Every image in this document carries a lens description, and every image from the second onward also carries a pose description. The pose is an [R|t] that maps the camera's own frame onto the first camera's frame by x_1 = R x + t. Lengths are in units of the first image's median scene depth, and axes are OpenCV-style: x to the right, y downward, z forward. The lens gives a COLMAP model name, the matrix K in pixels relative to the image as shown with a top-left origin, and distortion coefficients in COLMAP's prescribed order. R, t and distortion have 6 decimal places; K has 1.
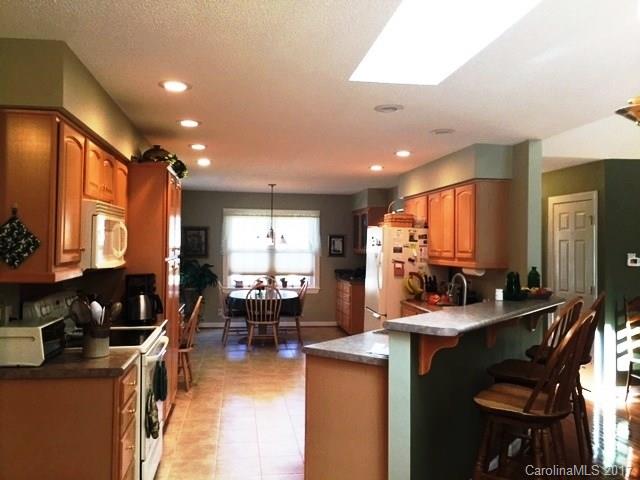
lens RADIAL K [[542.5, 0, 325.8], [0, 542.5, 237.8], [0, 0, 1]] dist [0.060074, -0.082433]
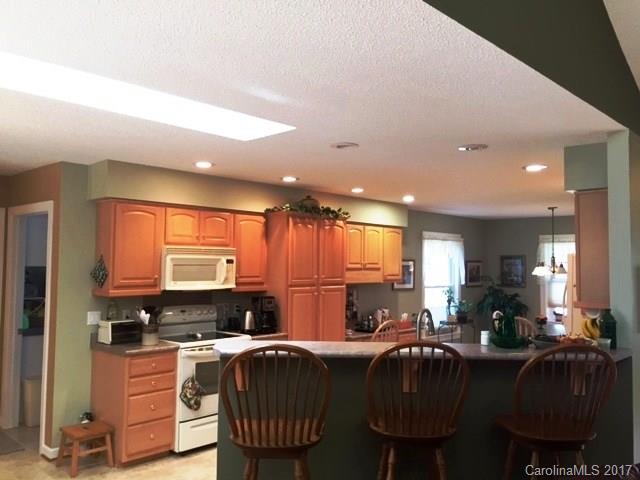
lens RADIAL K [[542.5, 0, 325.4], [0, 542.5, 236.9], [0, 0, 1]] dist [0.060074, -0.082433]
pose [[0.600383, -0.048139, -0.798262, 0.340442], [0.007856, 0.998493, -0.054306, -0.002305], [0.799674, 0.026333, 0.599857, 0.131876]]
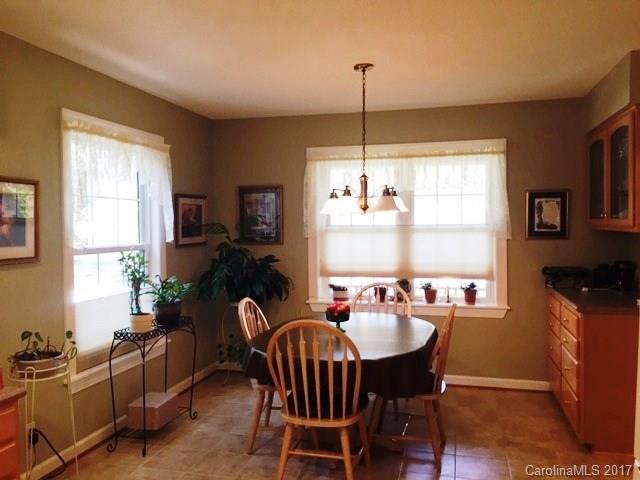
lens RADIAL K [[542.5, 0, 315.8], [0, 542.5, 241.0], [0, 0, 1]] dist [0.060074, -0.082433]
pose [[0.912683, -0.006443, -0.408618, 0.030600], [0.024805, 0.998906, 0.039653, 0.014232], [0.407916, -0.046327, 0.911843, 0.516618]]
